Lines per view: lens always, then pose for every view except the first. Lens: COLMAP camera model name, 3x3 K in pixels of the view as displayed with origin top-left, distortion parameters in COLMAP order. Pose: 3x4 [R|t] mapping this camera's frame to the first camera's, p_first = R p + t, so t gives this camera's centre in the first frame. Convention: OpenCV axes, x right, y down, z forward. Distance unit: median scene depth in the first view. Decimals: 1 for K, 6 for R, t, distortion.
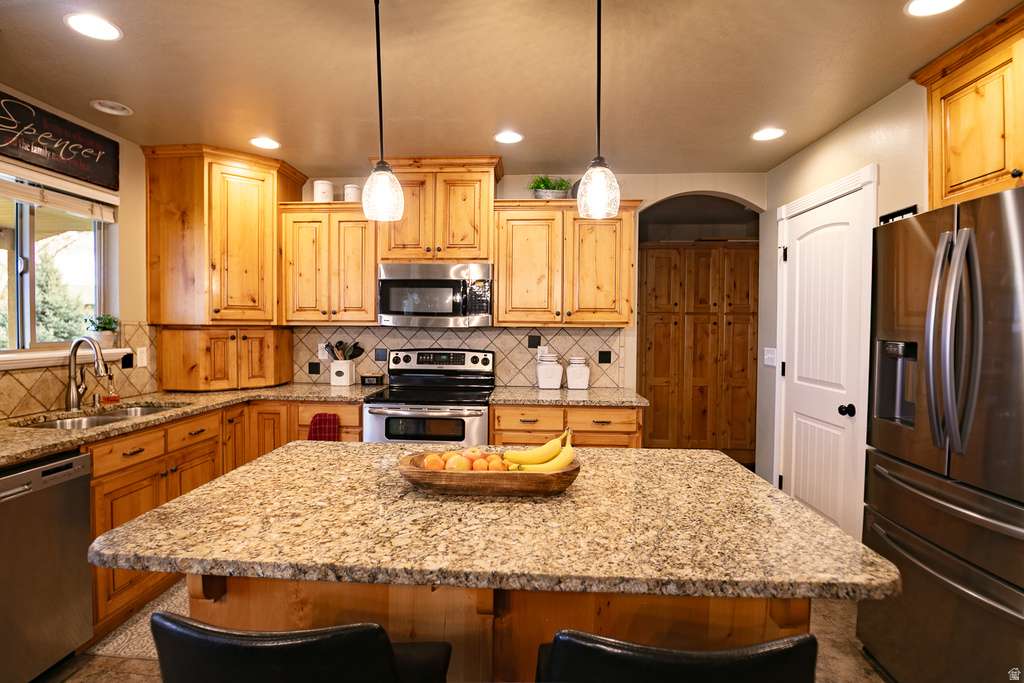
lens RADIAL K [[510.5, 0, 504.9], [0, 510.5, 342.7], [0, 0, 1]] dist [-0.038284, -0.002901]
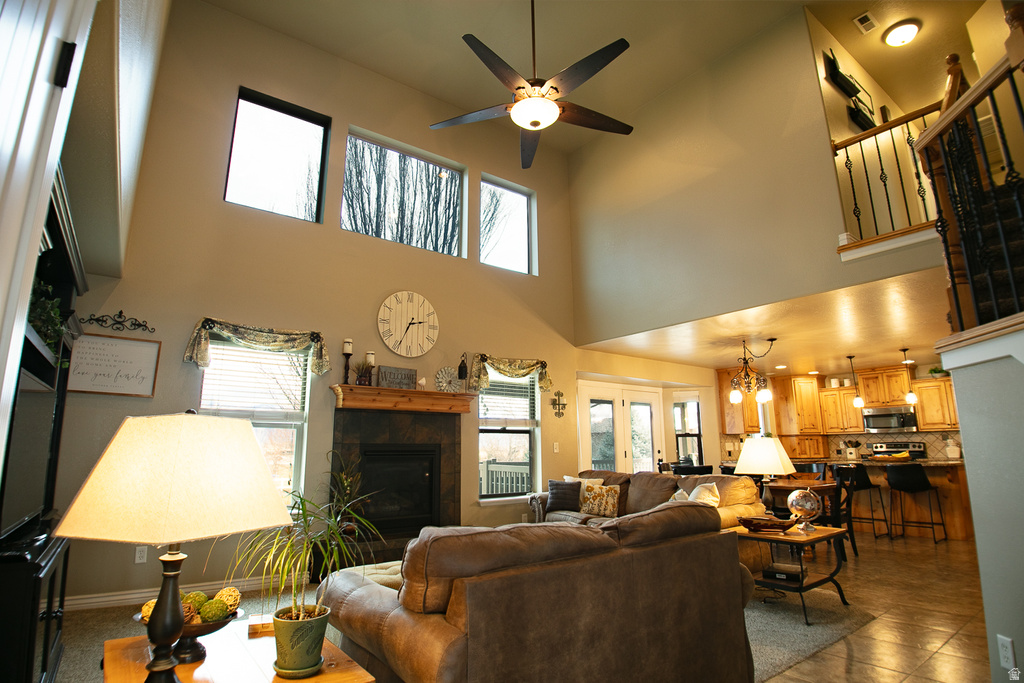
lens RADIAL K [[510.5, 0, 502.8], [0, 510.5, 342.6], [0, 0, 1]] dist [-0.038284, -0.002901]
pose [[0.632379, -0.165200, -0.756839, 0.593697], [-0.020216, 0.973145, -0.229306, 0.141296], [0.774395, 0.160308, 0.612056, -2.100489]]
